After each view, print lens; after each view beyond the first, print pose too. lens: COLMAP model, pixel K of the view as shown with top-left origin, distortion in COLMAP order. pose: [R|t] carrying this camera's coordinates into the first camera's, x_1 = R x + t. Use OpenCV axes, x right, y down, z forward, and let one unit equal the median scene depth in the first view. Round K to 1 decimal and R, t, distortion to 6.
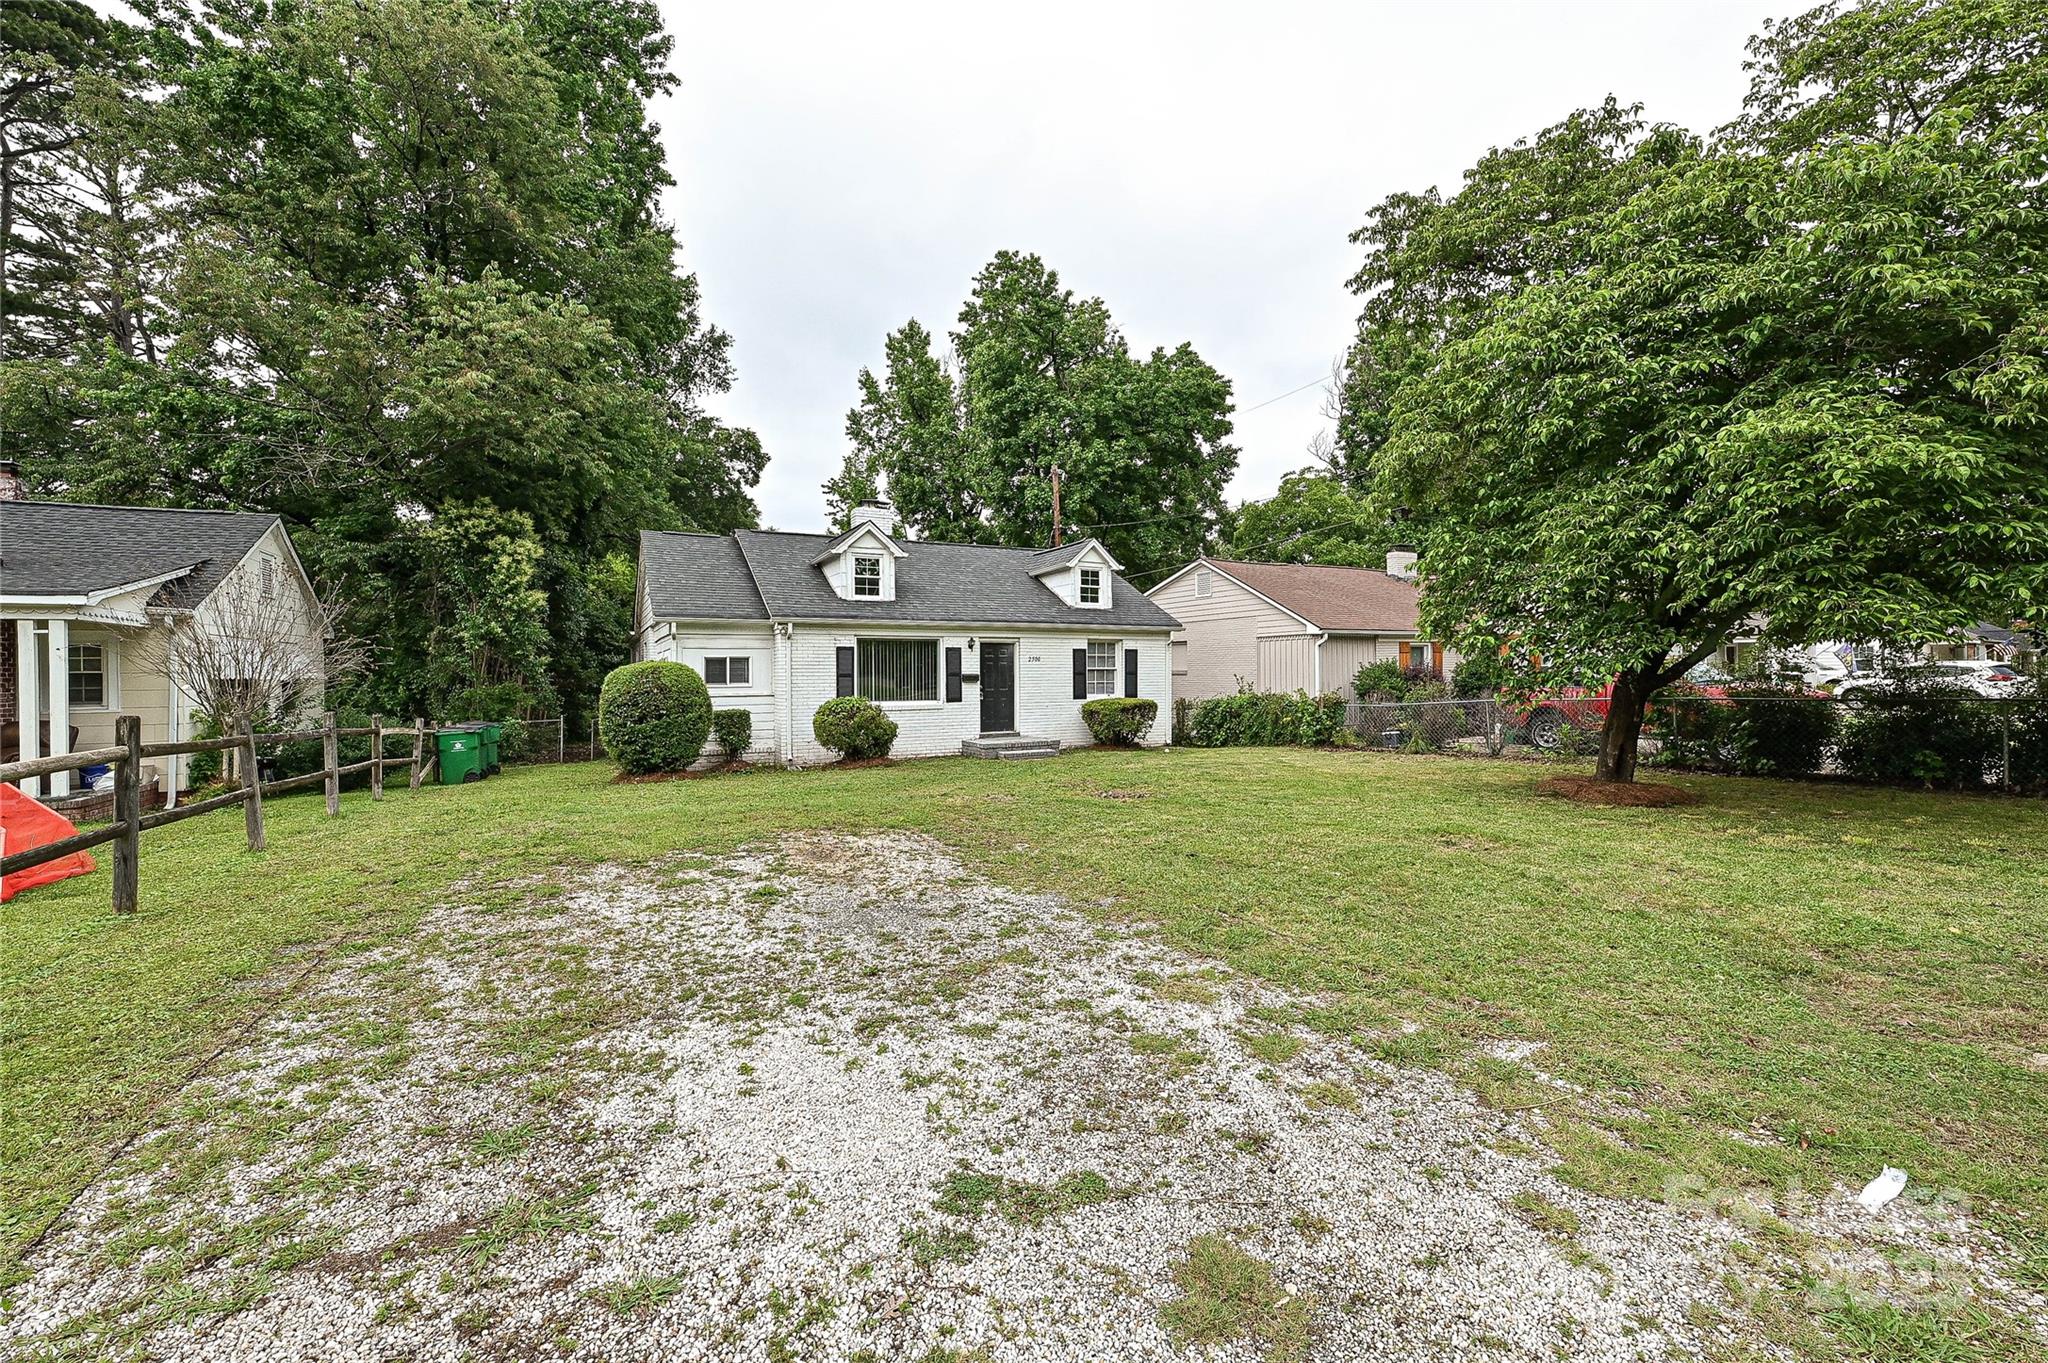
lens RADIAL K [[819.6, 0, 1033.7], [0, 819.6, 676.4], [0, 0, 1]] dist [-0.001187, 0.000104]
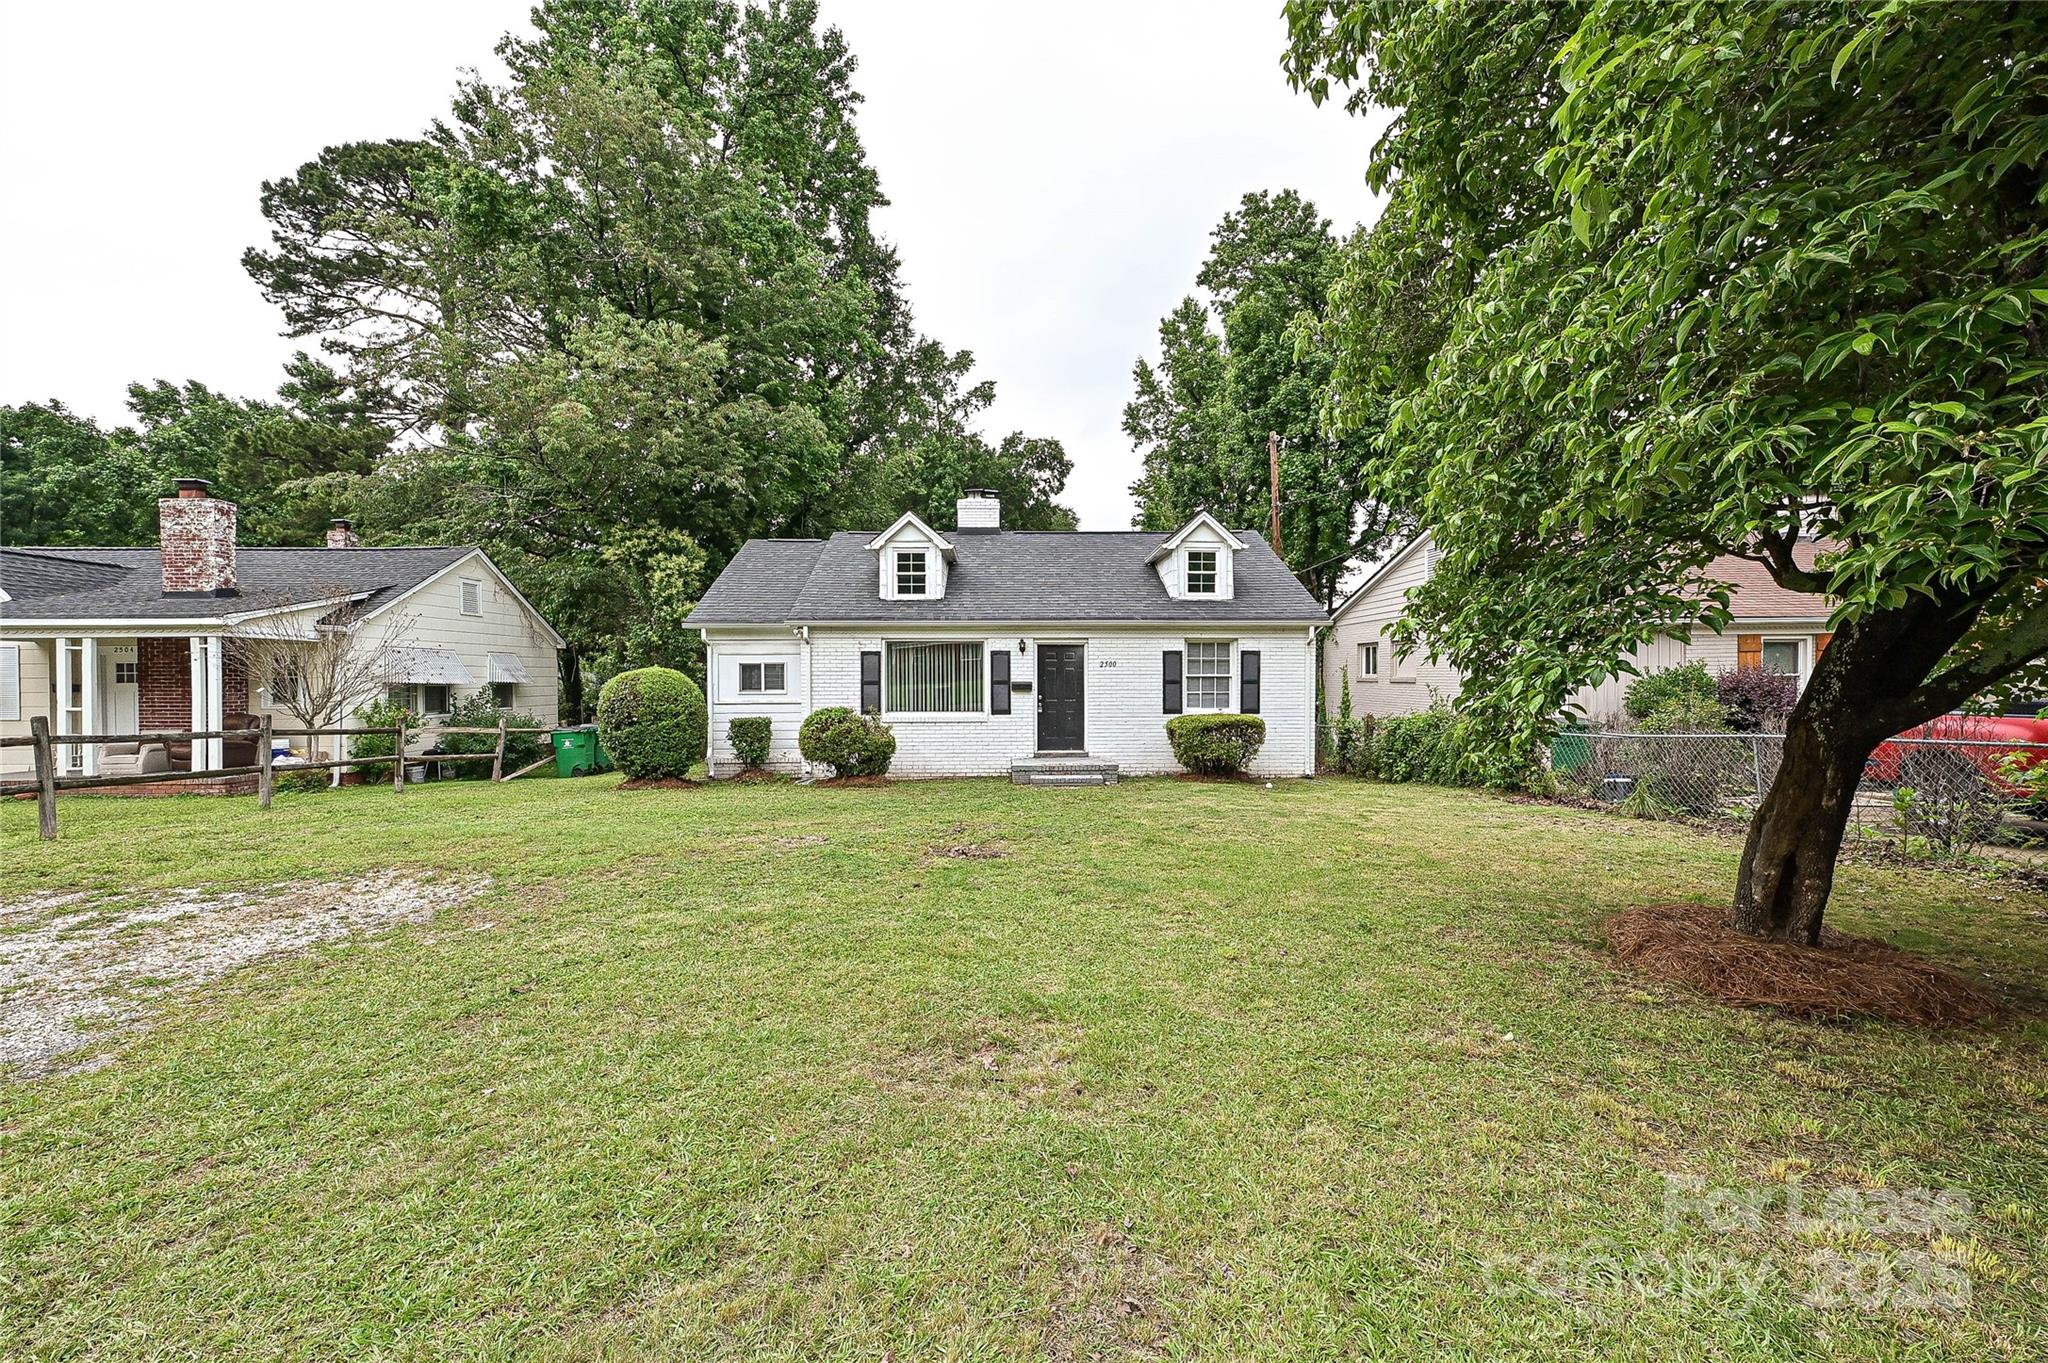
lens RADIAL K [[819.6, 0, 1028.2], [0, 819.6, 687.4], [0, 0, 1]] dist [-0.001187, 0.000104]
pose [[0.900072, 0.010870, -0.435605, 0.279408], [-0.005727, 0.999898, 0.013118, -0.007798], [0.435703, -0.009312, 0.900042, 0.220743]]
